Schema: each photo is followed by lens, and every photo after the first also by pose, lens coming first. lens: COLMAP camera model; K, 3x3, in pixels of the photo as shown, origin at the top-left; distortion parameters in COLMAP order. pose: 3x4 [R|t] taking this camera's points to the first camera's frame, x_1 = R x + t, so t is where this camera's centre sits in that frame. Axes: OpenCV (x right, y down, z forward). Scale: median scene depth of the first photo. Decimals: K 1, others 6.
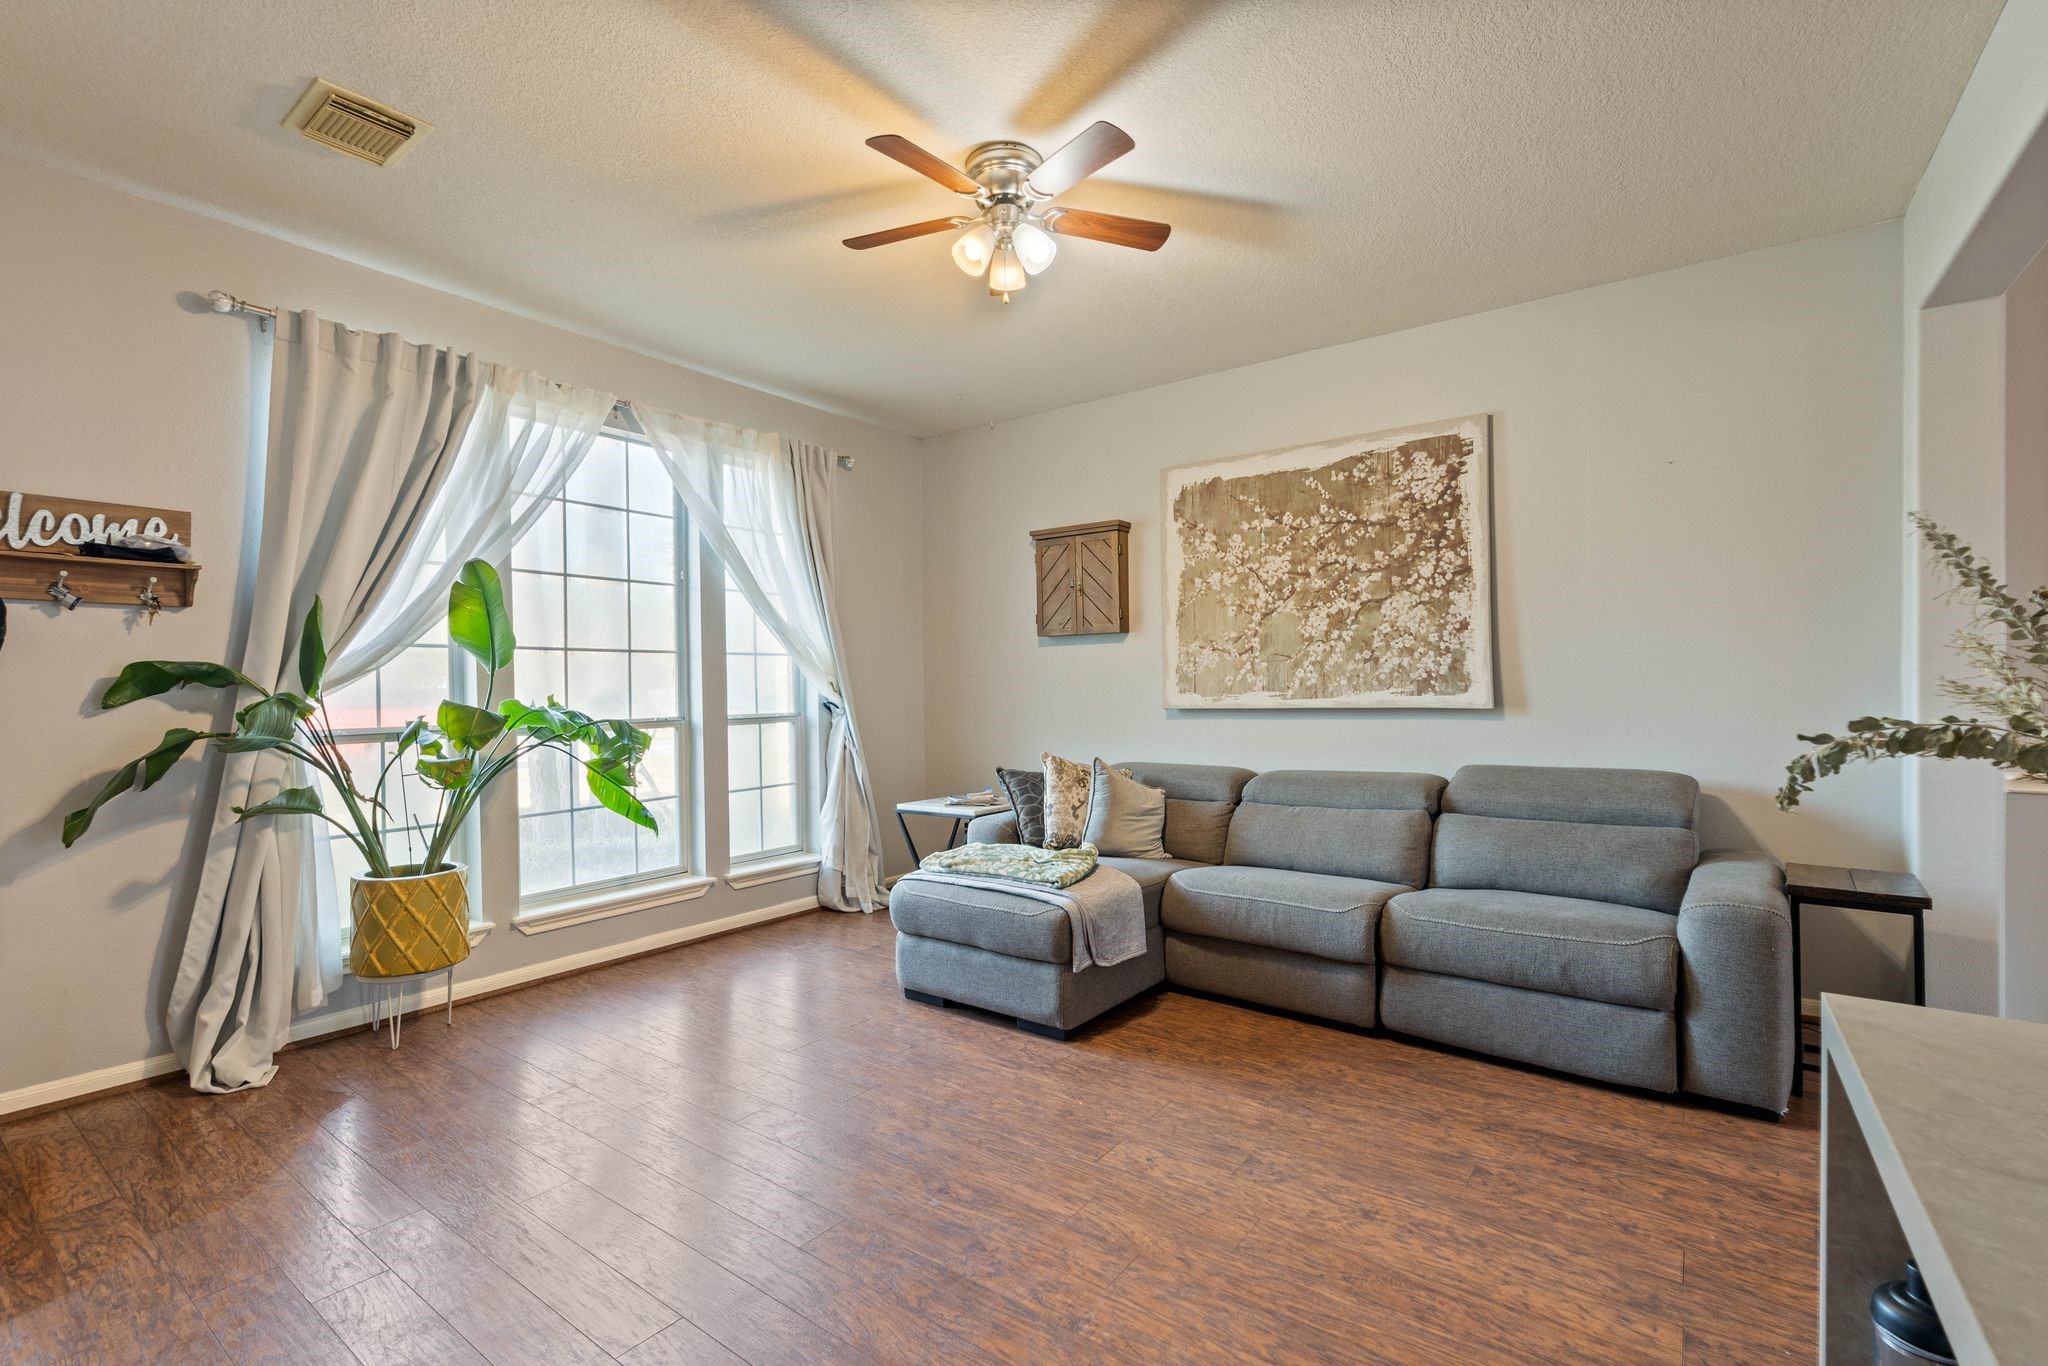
lens RADIAL K [[893.1, 0, 938.9], [0, 893.1, 703.2], [0, 0, 1]] dist [-0.006712, 0.002077]
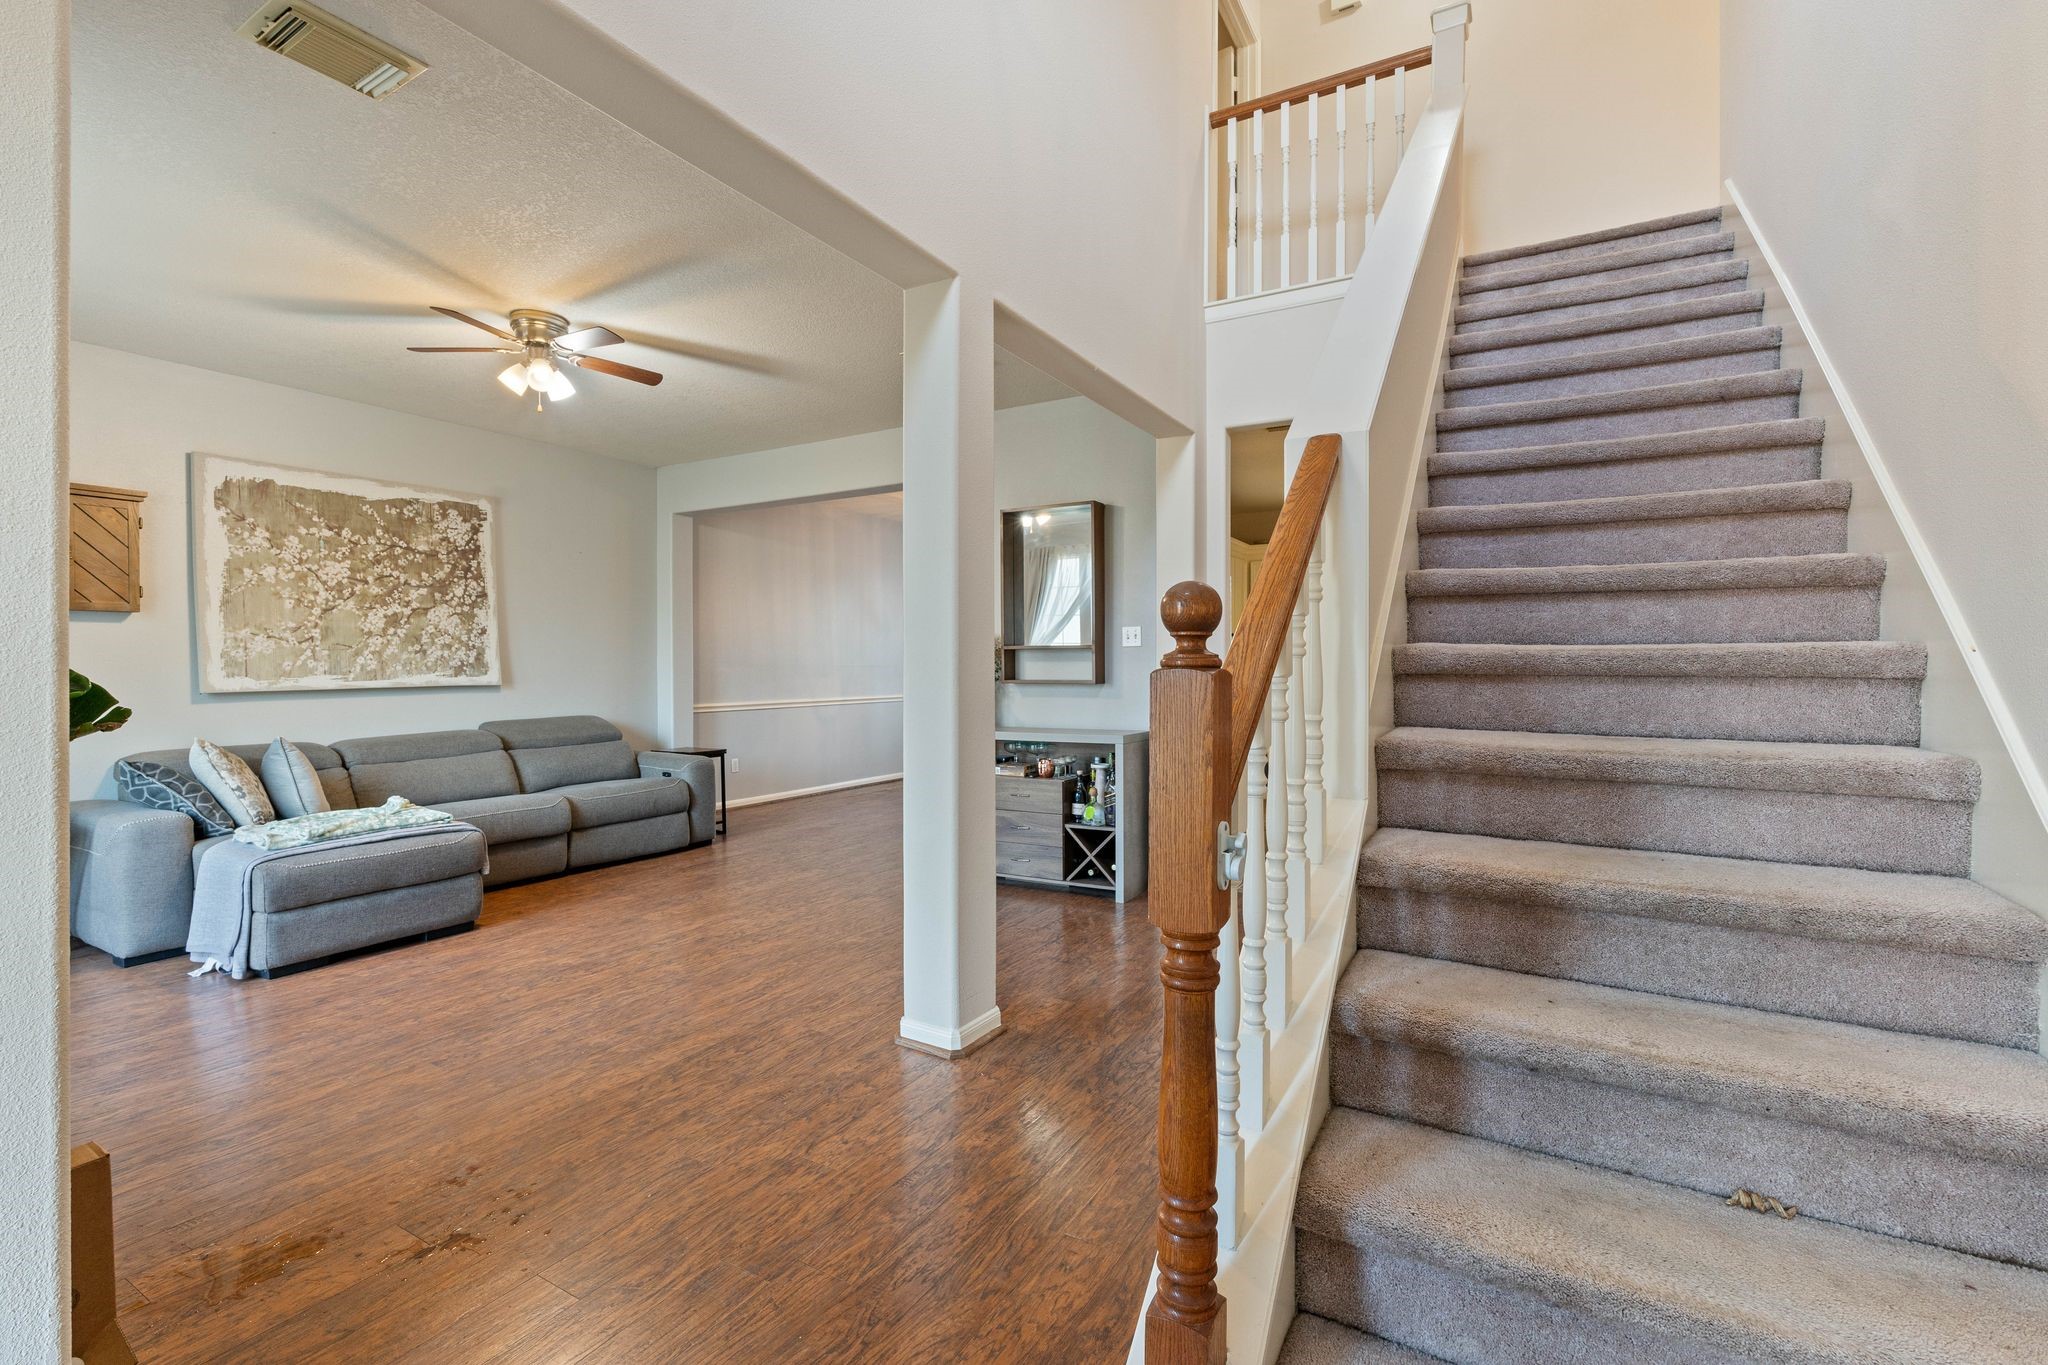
lens RADIAL K [[893.1, 0, 1034.0], [0, 893.1, 670.5], [0, 0, 1]] dist [-0.006712, 0.002077]
pose [[-0.137468, 0.005937, 0.990488, -1.022408], [0.026556, 0.999645, -0.002306, 0.008893], [-0.990150, 0.025986, -0.137577, 0.264036]]
